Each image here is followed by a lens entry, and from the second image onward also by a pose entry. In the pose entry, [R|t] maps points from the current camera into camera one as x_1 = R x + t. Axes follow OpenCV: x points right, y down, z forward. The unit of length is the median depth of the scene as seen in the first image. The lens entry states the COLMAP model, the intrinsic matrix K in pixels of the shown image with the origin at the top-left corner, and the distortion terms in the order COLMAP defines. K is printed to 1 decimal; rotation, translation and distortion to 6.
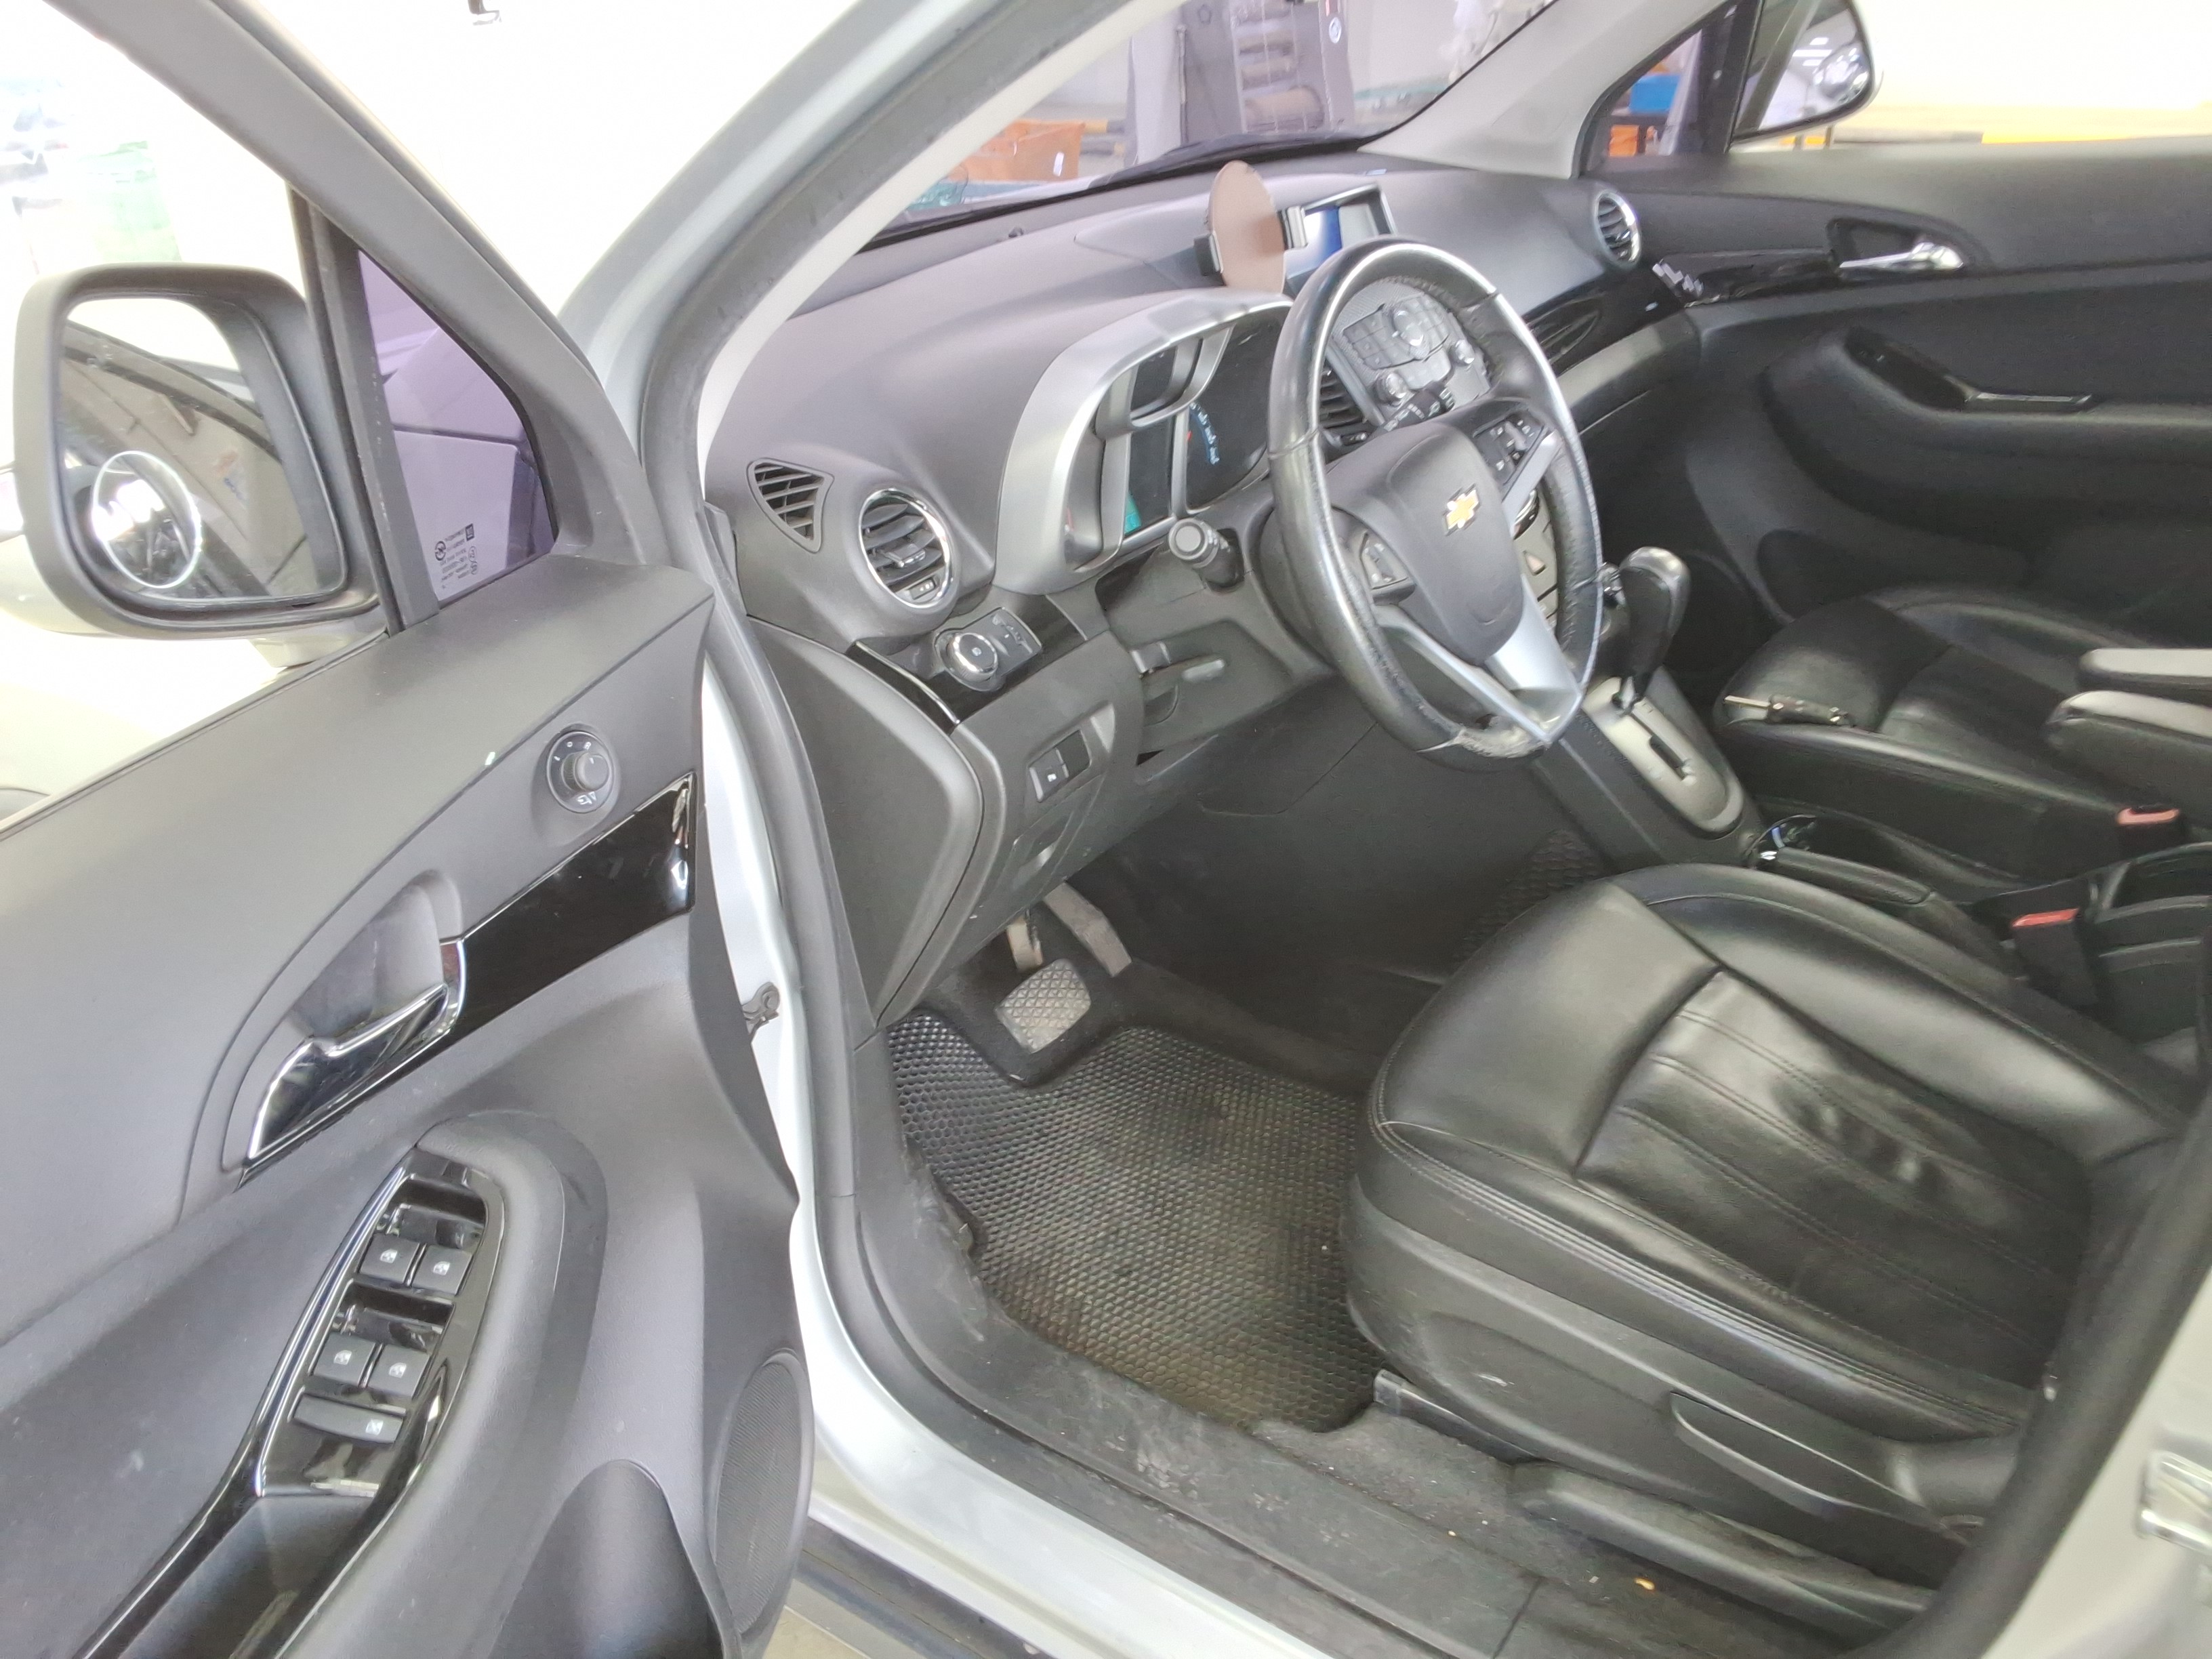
lens RADIAL K [[1756.4, 0, 1107.3], [0, 1756.4, 850.3], [0, 0, 1]] dist [0.136021, -0.204812]
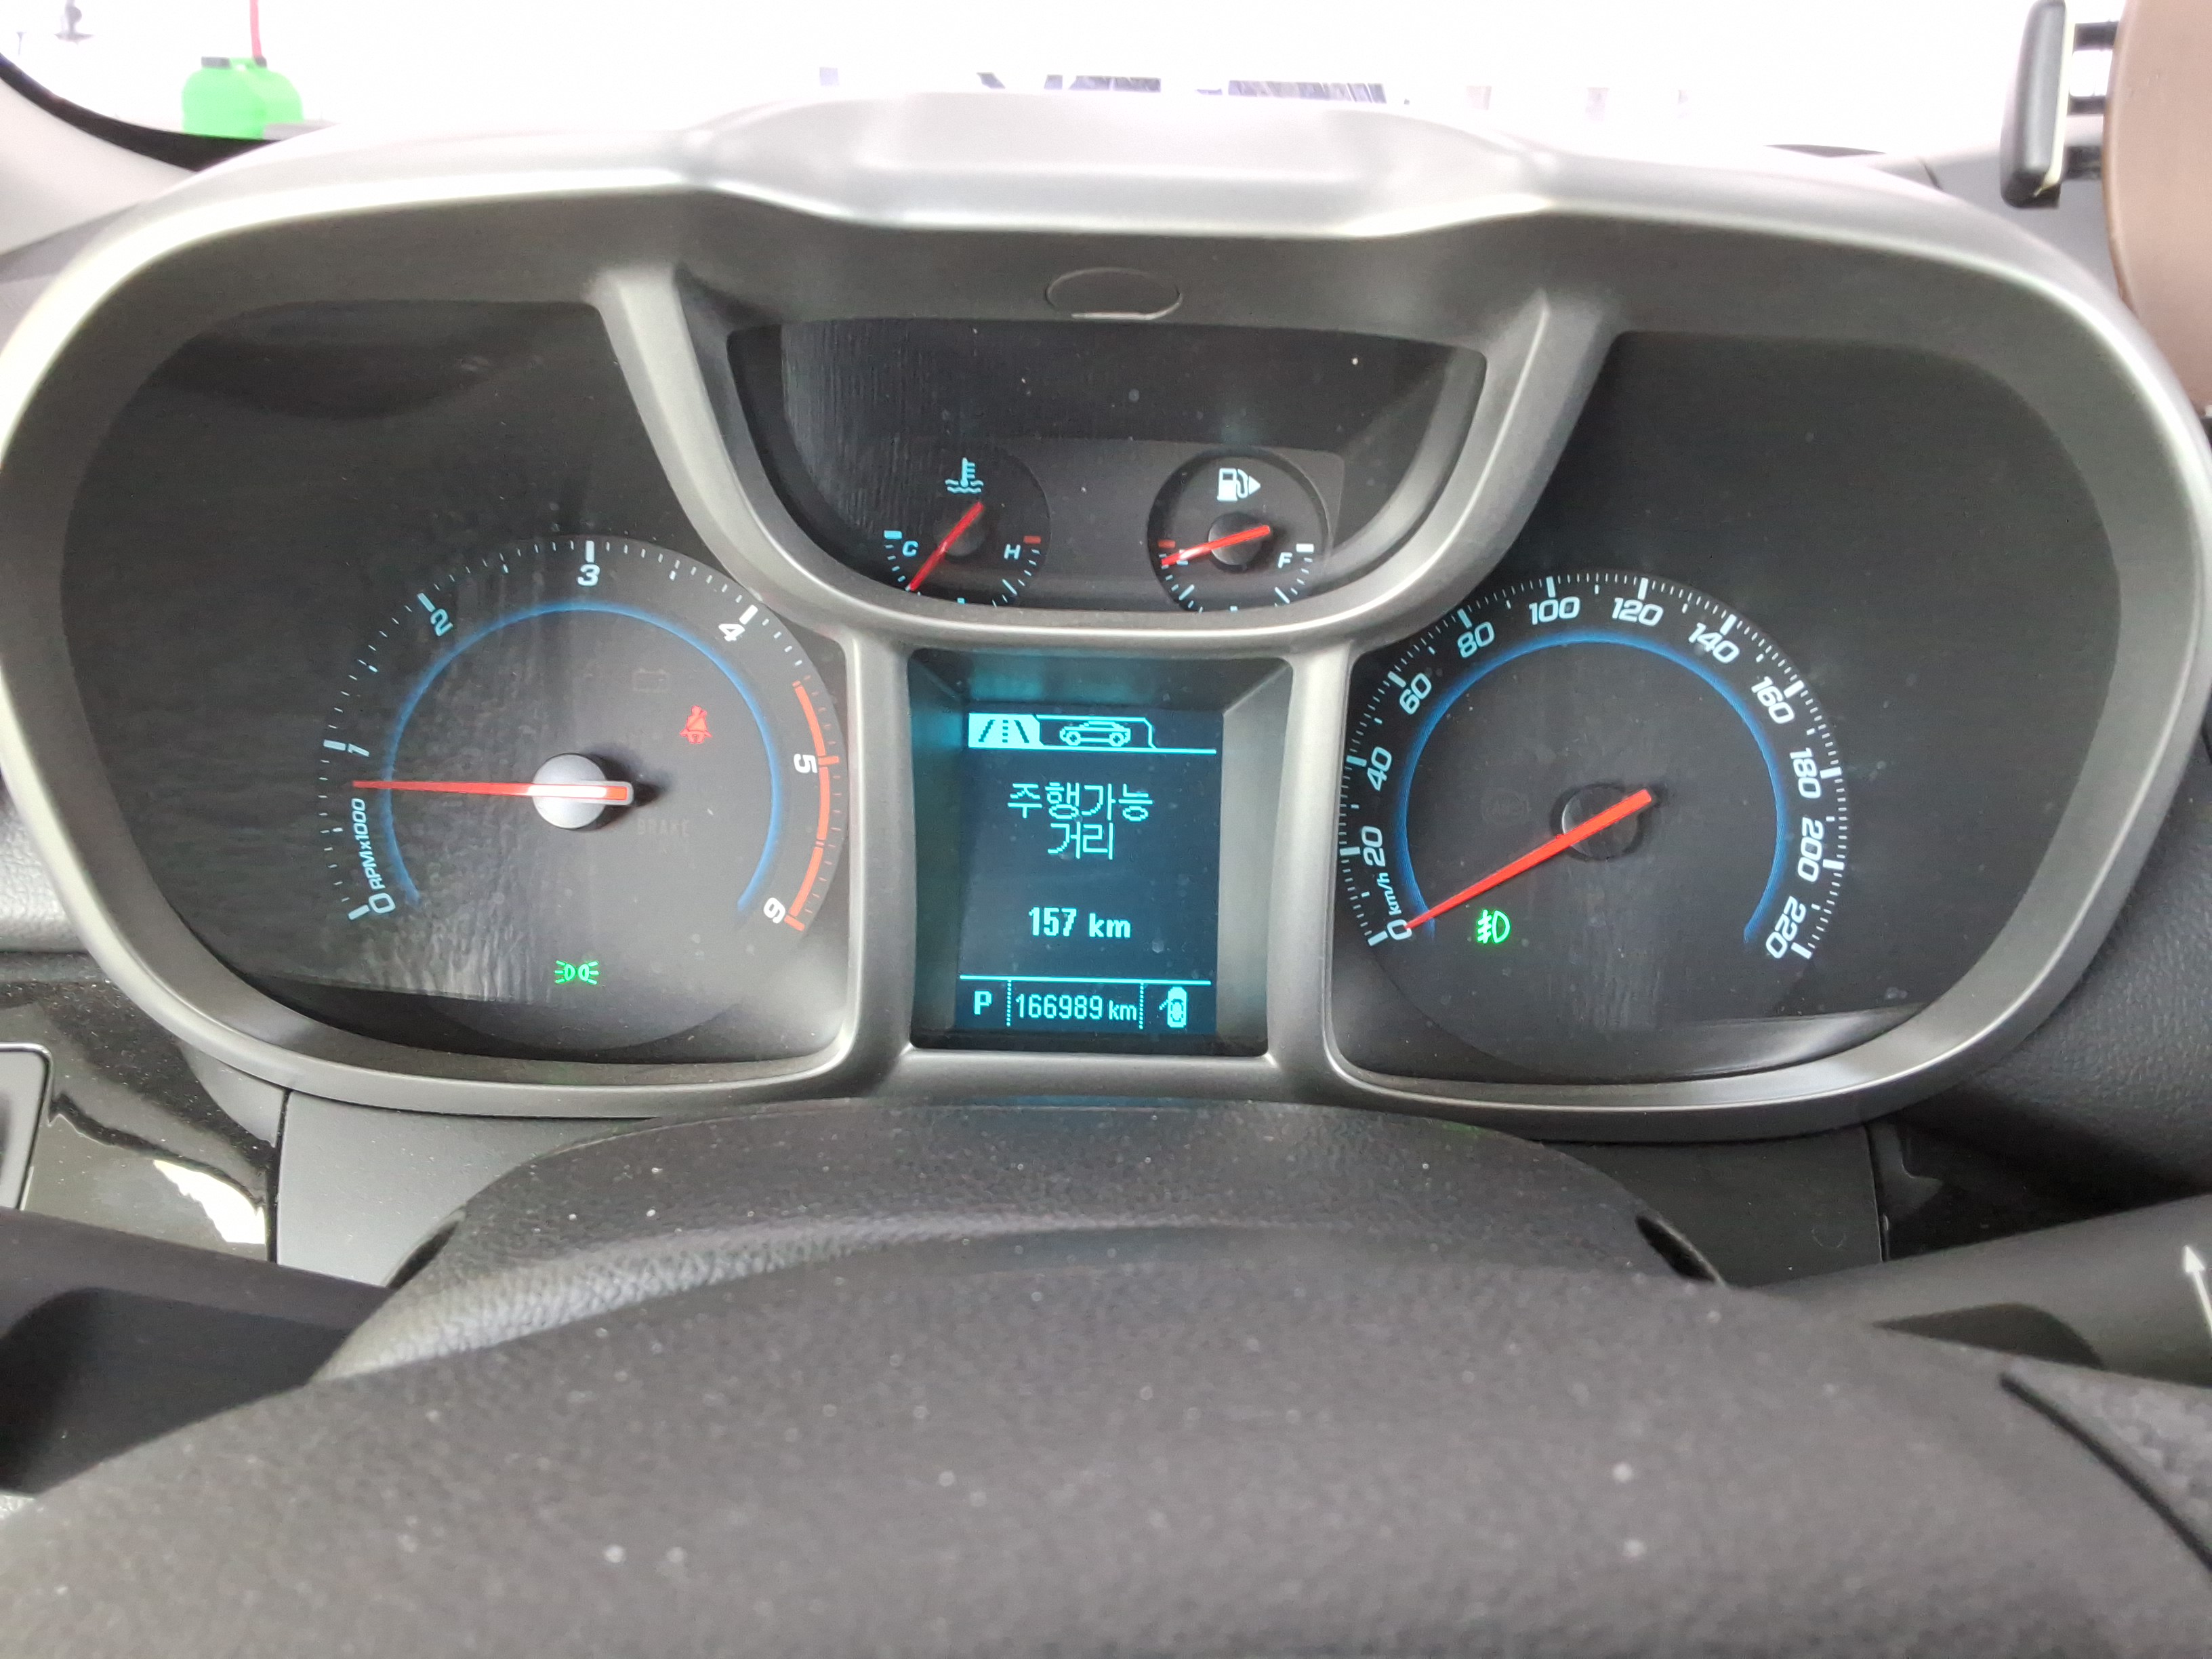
lens RADIAL K [[1756.4, 0, 1107.3], [0, 1756.4, 850.3], [0, 0, 1]] dist [0.136021, -0.204812]
pose [[0.598736, 0.372352, -0.709133, 0.199668], [-0.437773, 0.893555, 0.099567, -0.249416], [0.670723, 0.250825, 0.698010, 0.881917]]
